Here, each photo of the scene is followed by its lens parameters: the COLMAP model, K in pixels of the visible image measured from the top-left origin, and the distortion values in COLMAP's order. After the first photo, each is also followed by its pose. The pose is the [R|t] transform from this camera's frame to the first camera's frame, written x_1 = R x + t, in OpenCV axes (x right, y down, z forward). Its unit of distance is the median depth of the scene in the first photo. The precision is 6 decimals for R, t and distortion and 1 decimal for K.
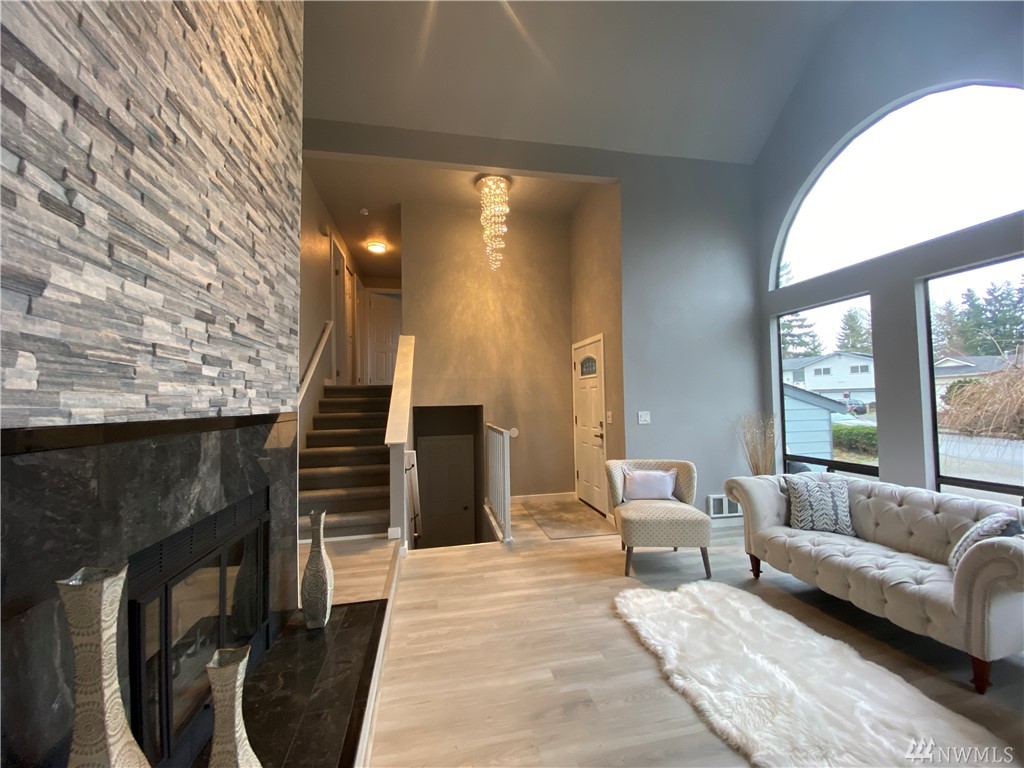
lens RADIAL K [[412.2, 0, 513.9], [0, 412.2, 381.1], [0, 0, 1]] dist [0.039891, -0.029550]
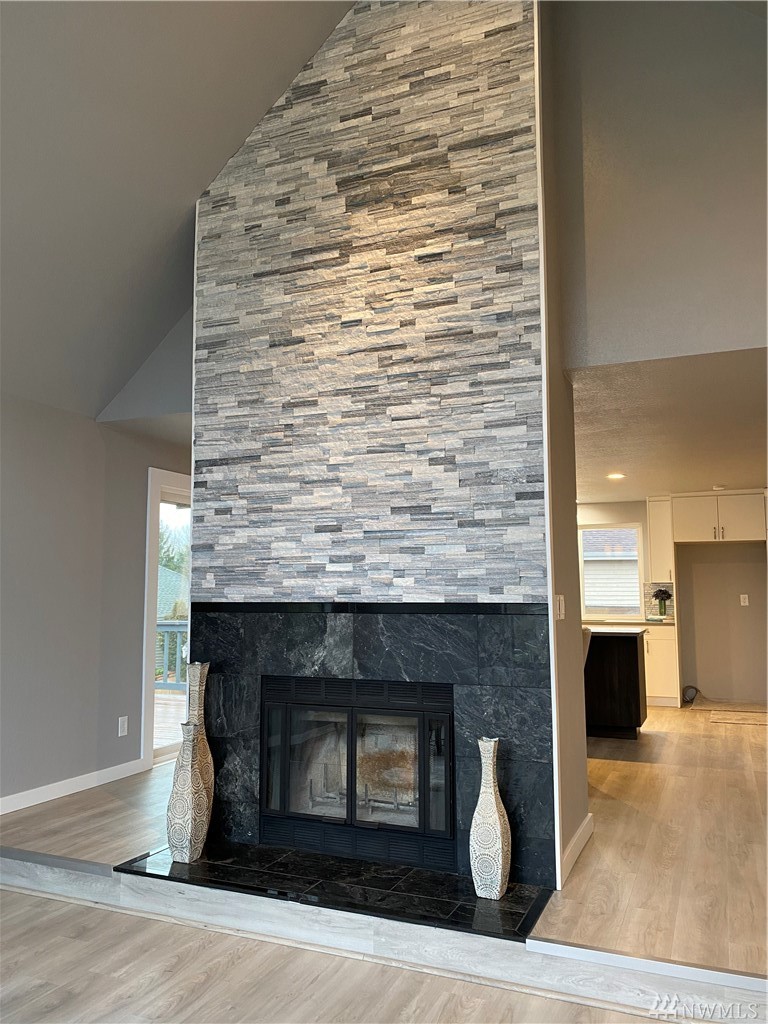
lens RADIAL K [[776.9, 0, 384.0], [0, 776.9, 512.0], [0, 0, 1]] dist [0.111139, -0.184250]
pose [[-0.572142, -0.068250, -0.817310, 1.614224], [0.052211, 0.991479, -0.119343, 0.137386], [0.818491, -0.110954, -0.563703, 3.357952]]
